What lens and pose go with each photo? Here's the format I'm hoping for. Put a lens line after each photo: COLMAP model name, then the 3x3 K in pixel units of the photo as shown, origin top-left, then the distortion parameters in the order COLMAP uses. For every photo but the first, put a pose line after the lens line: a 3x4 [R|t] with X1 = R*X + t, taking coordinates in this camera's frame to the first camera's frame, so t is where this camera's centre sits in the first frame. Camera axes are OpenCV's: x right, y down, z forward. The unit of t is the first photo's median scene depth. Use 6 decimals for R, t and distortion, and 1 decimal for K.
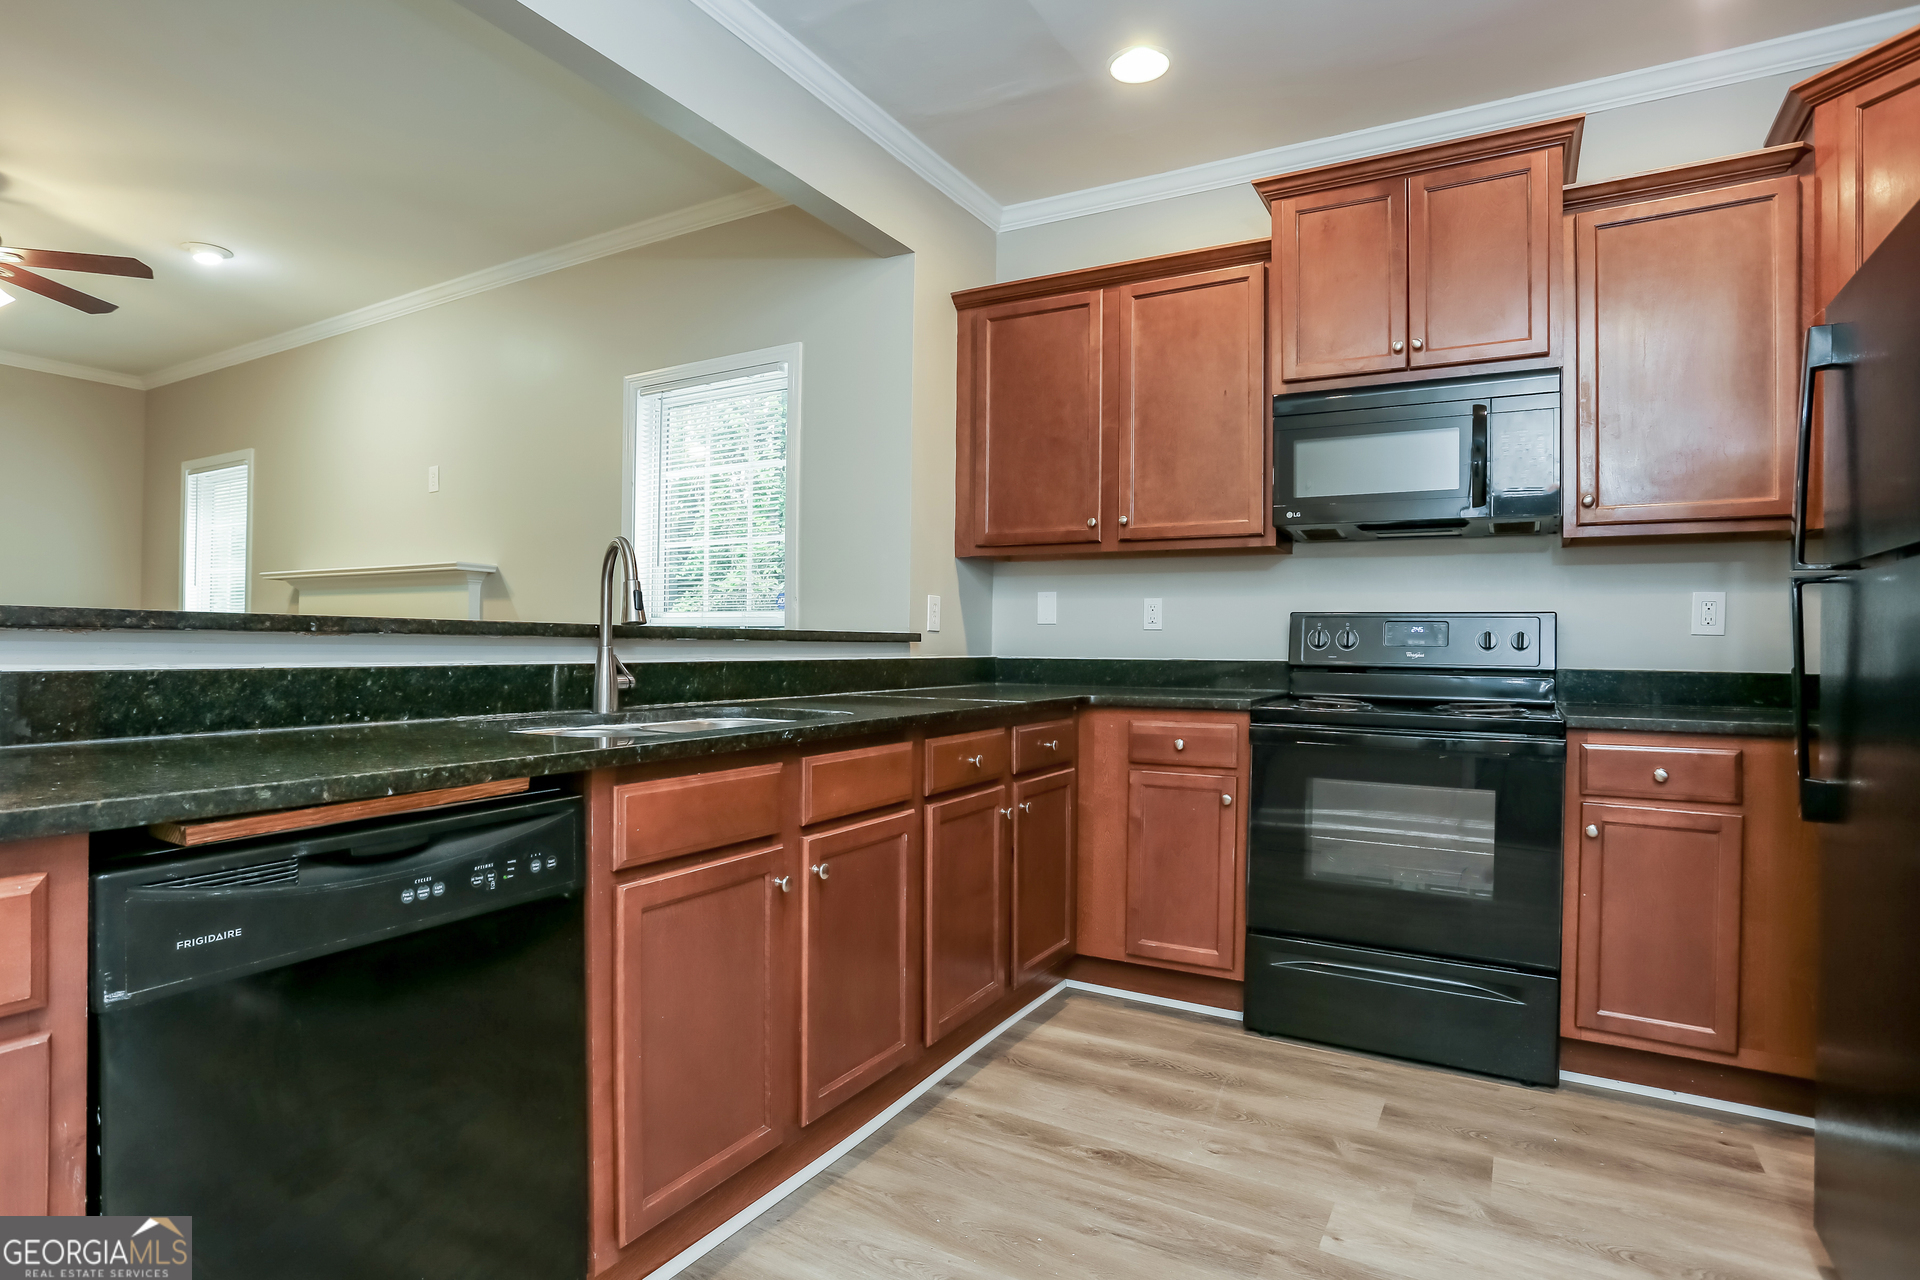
lens RADIAL K [[1003.1, 0, 949.8], [0, 1003.1, 635.5], [0, 0, 1]] dist [-0.028102, 0.002048]
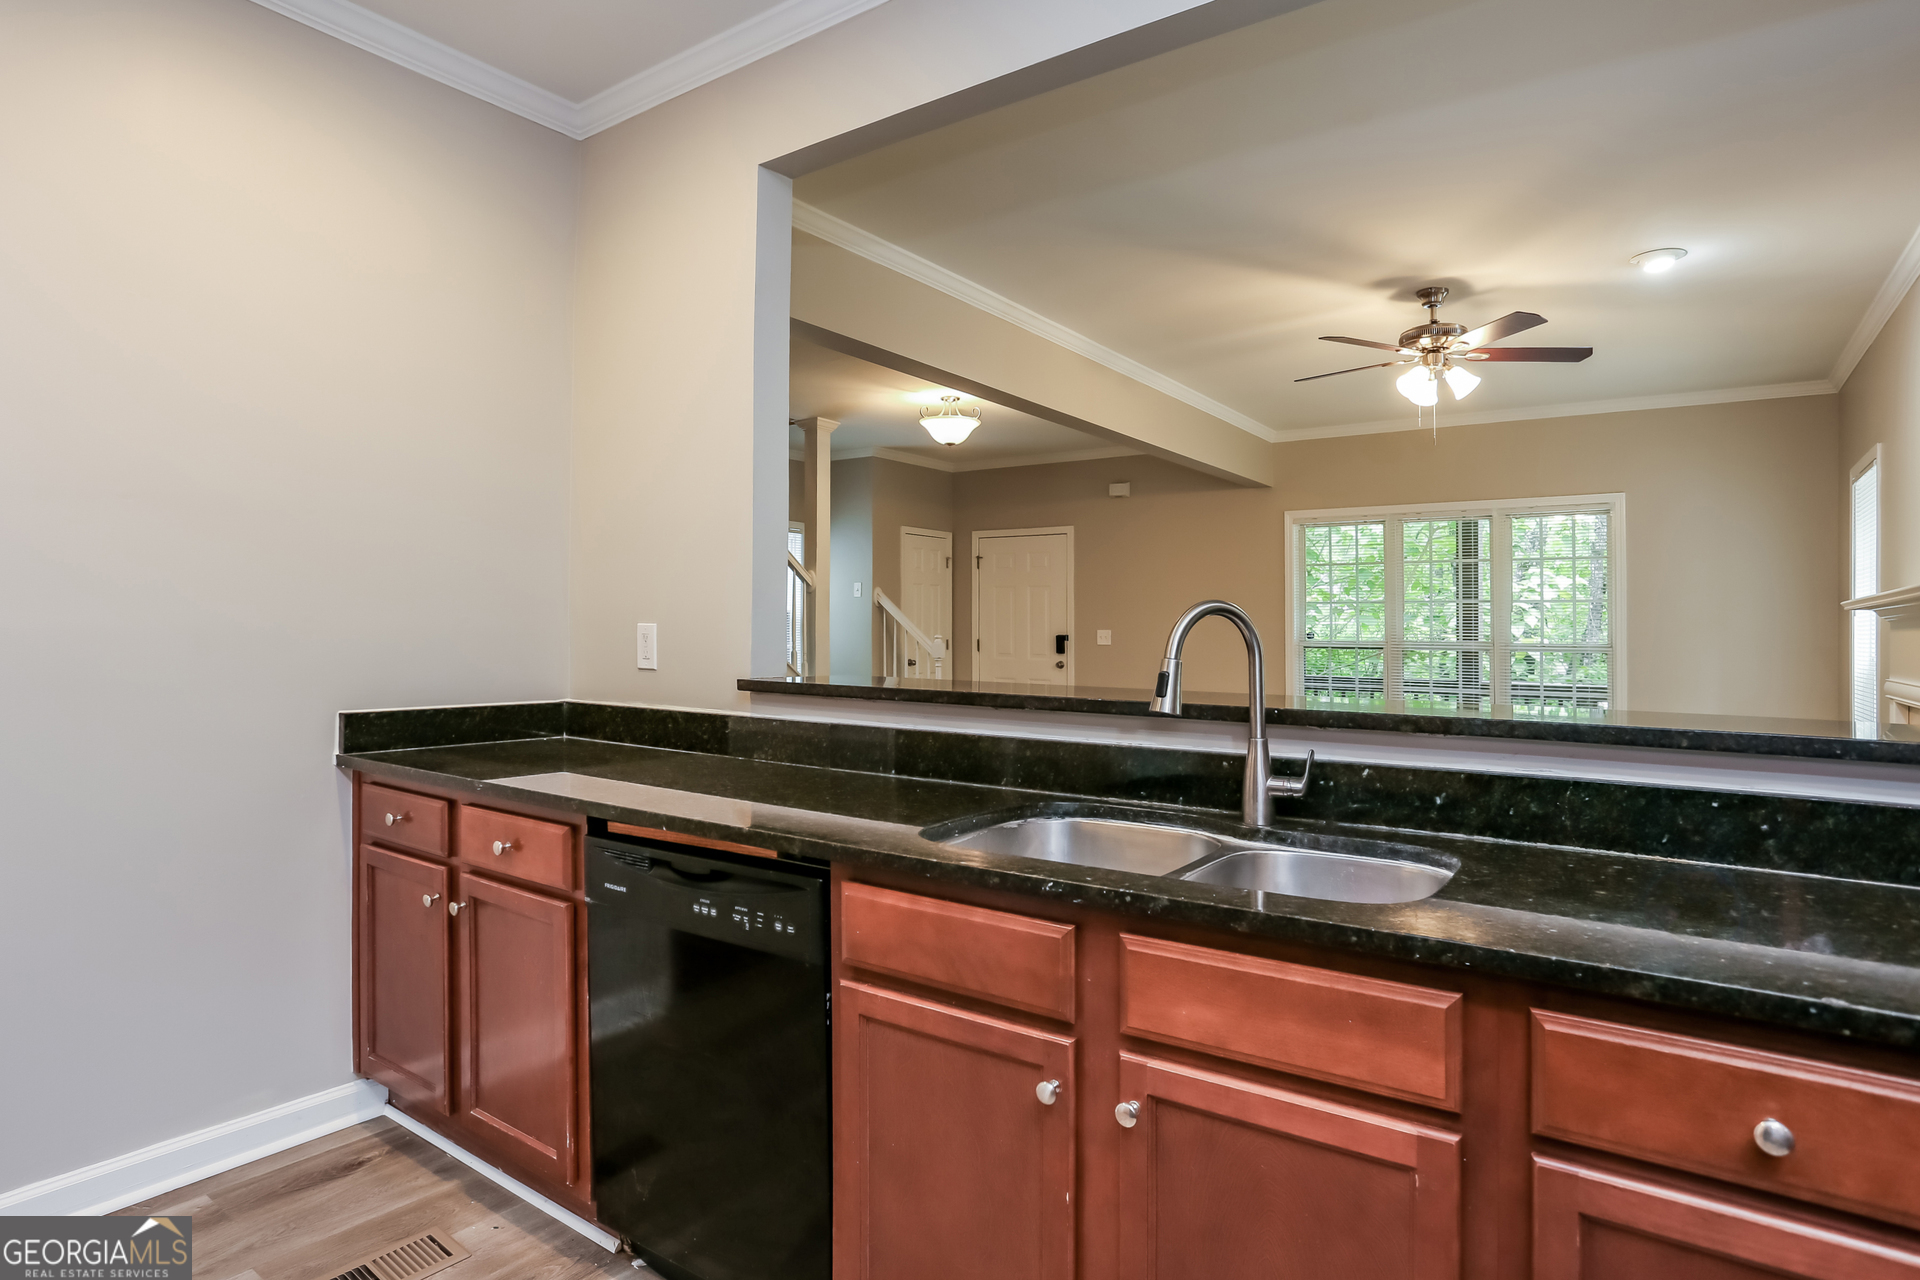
lens RADIAL K [[1003.1, 0, 964.4], [0, 1003.1, 643.4], [0, 0, 1]] dist [-0.028102, 0.002048]
pose [[-0.118703, -0.003548, -0.992923, 0.648654], [0.007074, 0.999965, -0.004419, -0.082341], [0.992905, -0.007549, -0.118674, 1.231851]]
